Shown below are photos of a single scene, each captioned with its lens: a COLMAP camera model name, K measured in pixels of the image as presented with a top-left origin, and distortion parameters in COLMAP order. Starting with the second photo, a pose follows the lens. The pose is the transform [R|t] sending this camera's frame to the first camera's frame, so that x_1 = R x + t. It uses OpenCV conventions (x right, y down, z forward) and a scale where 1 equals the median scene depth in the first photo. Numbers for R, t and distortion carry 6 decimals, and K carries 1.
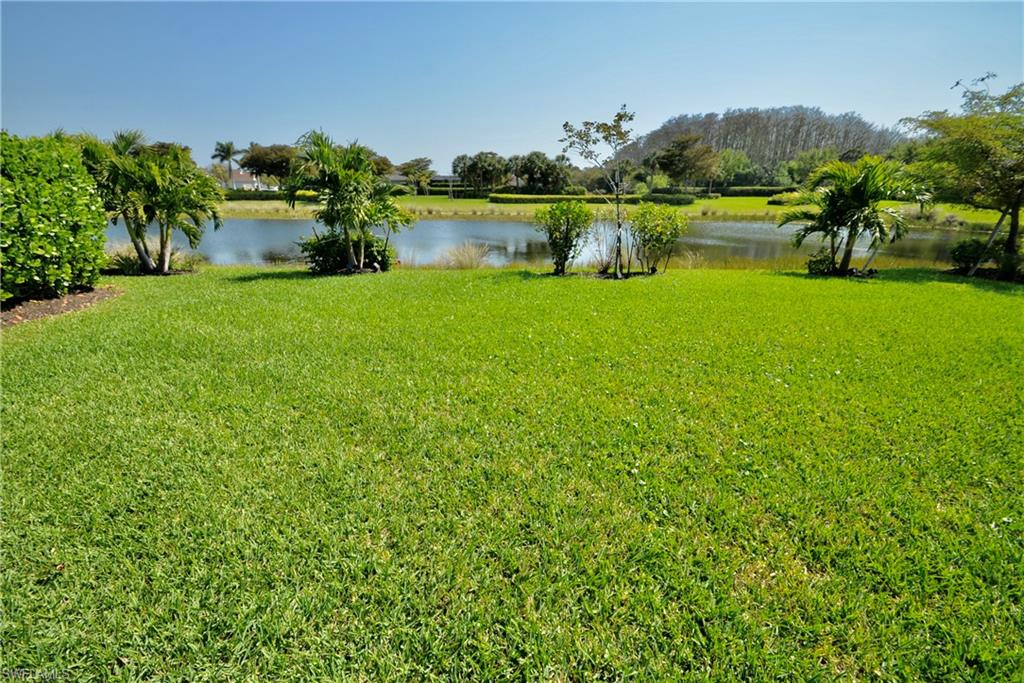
lens RADIAL K [[449.3, 0, 504.6], [0, 449.3, 339.5], [0, 0, 1]] dist [-0.014893, -0.002282]
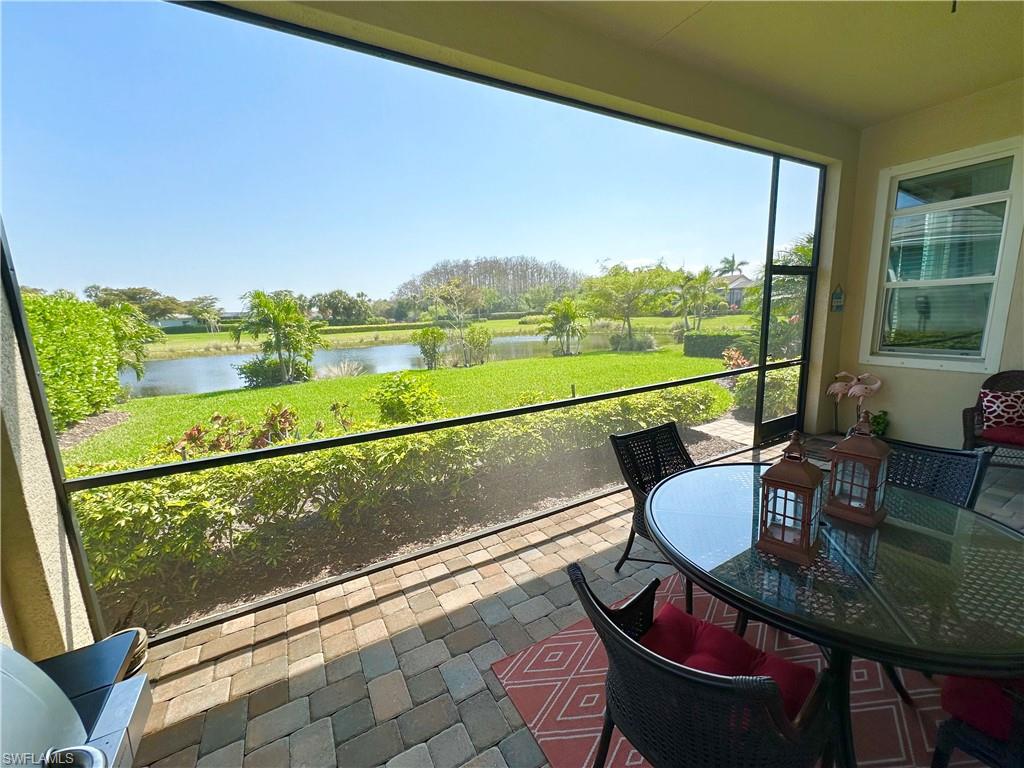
lens RADIAL K [[409.2, 0, 514.9], [0, 409.2, 390.3], [0, 0, 1]] dist [0.002751, 0.000153]
pose [[0.868963, -0.124022, 0.479085, -0.088267], [0.193105, 0.976321, -0.097511, 0.035528], [-0.455647, 0.177247, 0.872335, -0.118947]]
